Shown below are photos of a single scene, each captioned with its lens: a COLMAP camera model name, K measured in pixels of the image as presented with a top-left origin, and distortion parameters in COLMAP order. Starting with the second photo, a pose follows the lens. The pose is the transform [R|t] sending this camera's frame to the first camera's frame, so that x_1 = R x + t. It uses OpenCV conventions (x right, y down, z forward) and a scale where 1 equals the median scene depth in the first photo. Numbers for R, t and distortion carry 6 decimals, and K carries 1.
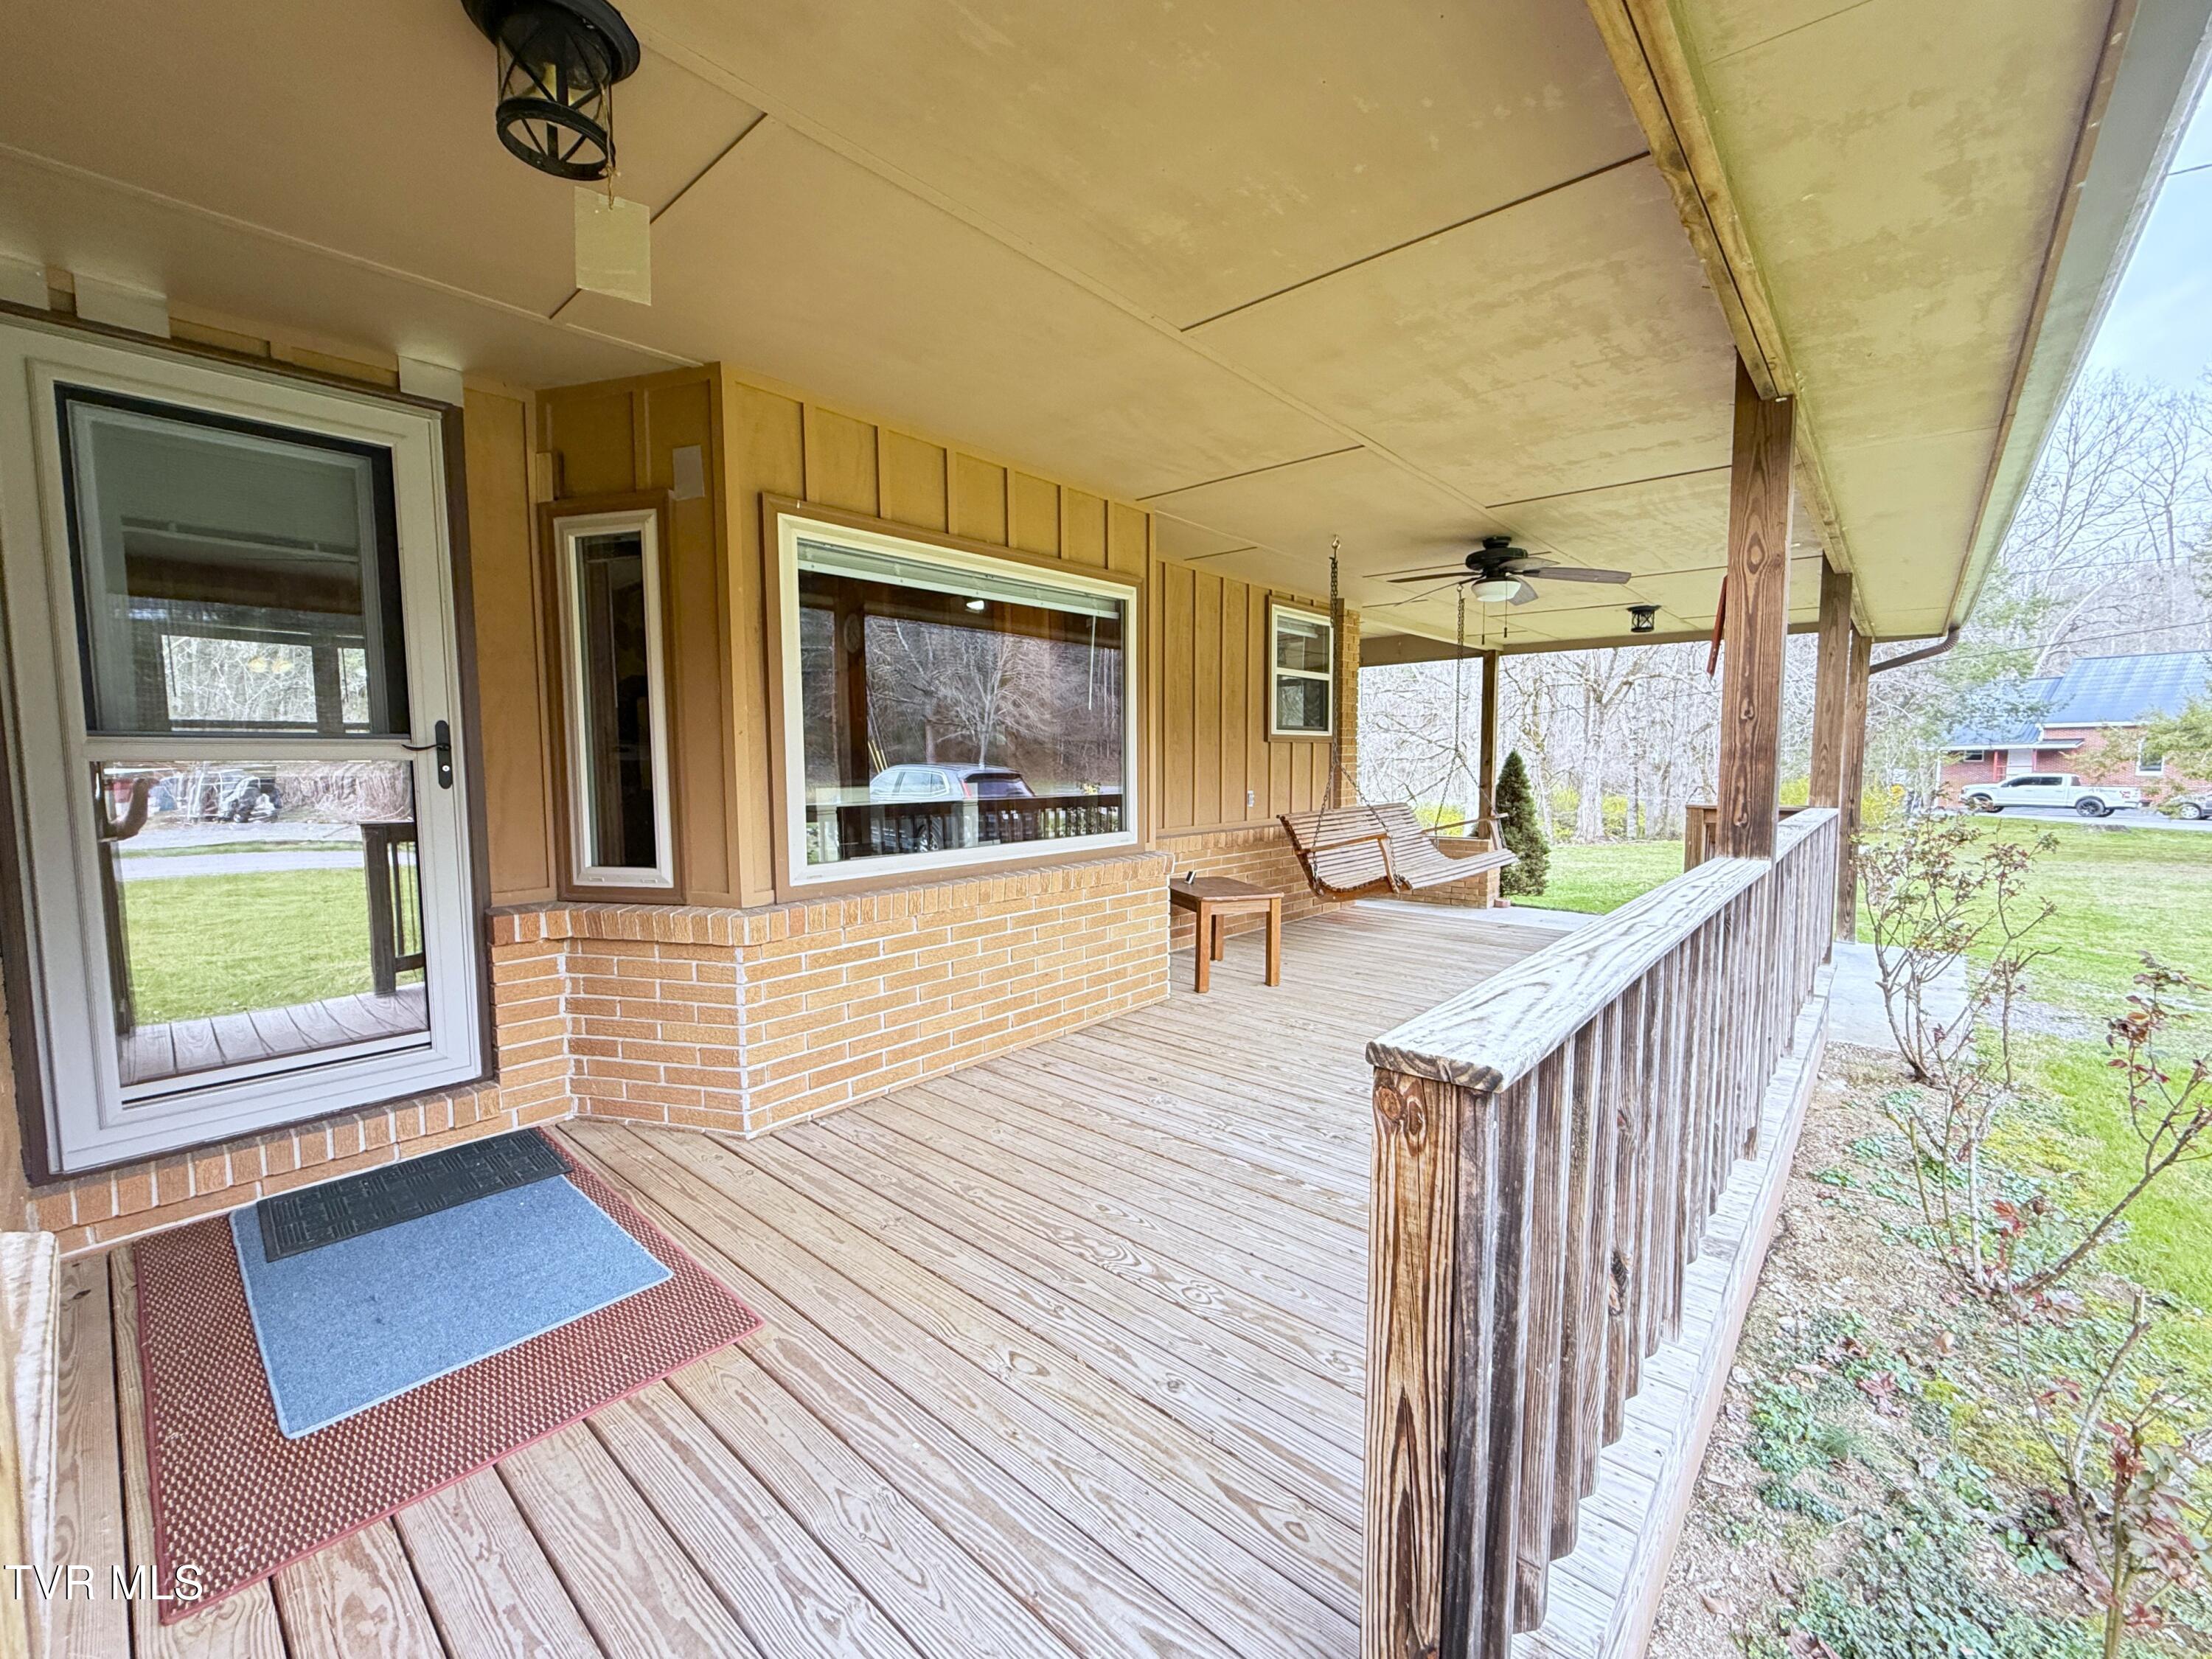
lens RADIAL K [[925.3, 0, 1098.2], [0, 925.3, 828.4], [0, 0, 1]] dist [-0.001127, 0.000640]
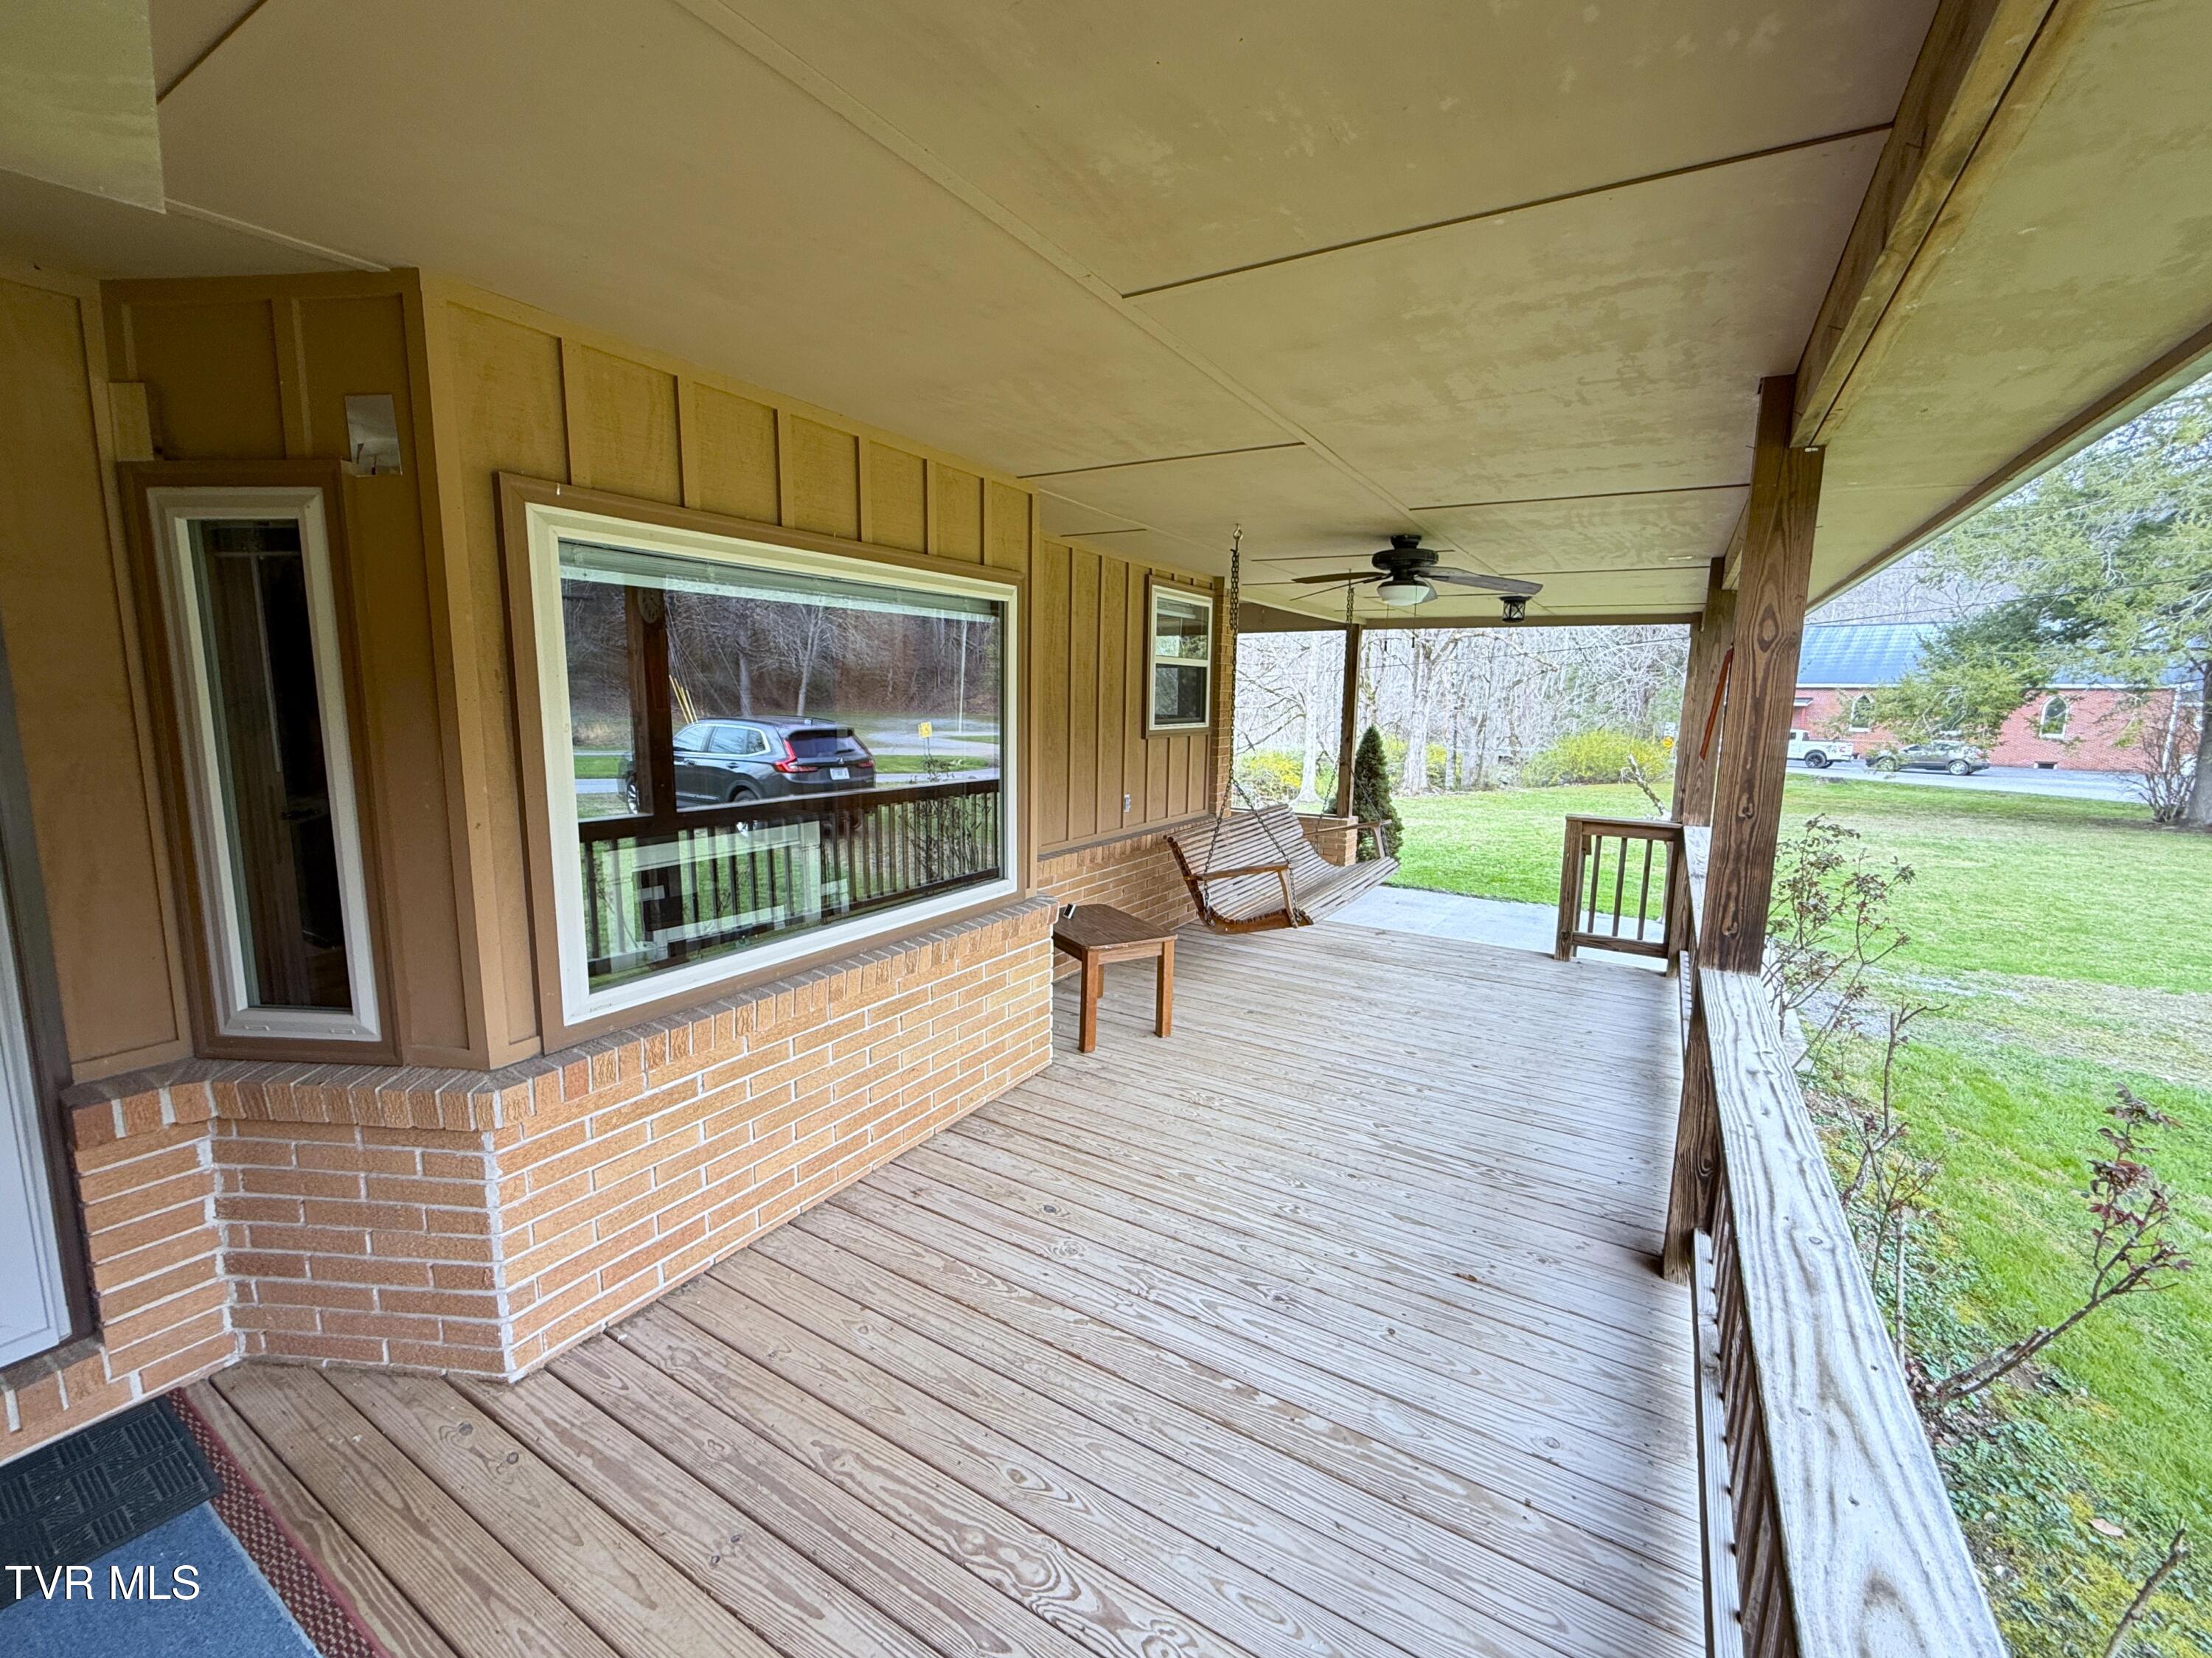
lens RADIAL K [[938.0, 0, 1106.0], [0, 938.0, 829.0], [0, 0, 1]] dist [0.000111, -0.000445]
pose [[0.982668, -0.005632, 0.185287, -0.049212], [-0.007727, 0.997425, 0.071296, -0.140172], [-0.185211, -0.071492, 0.980095, 0.203241]]
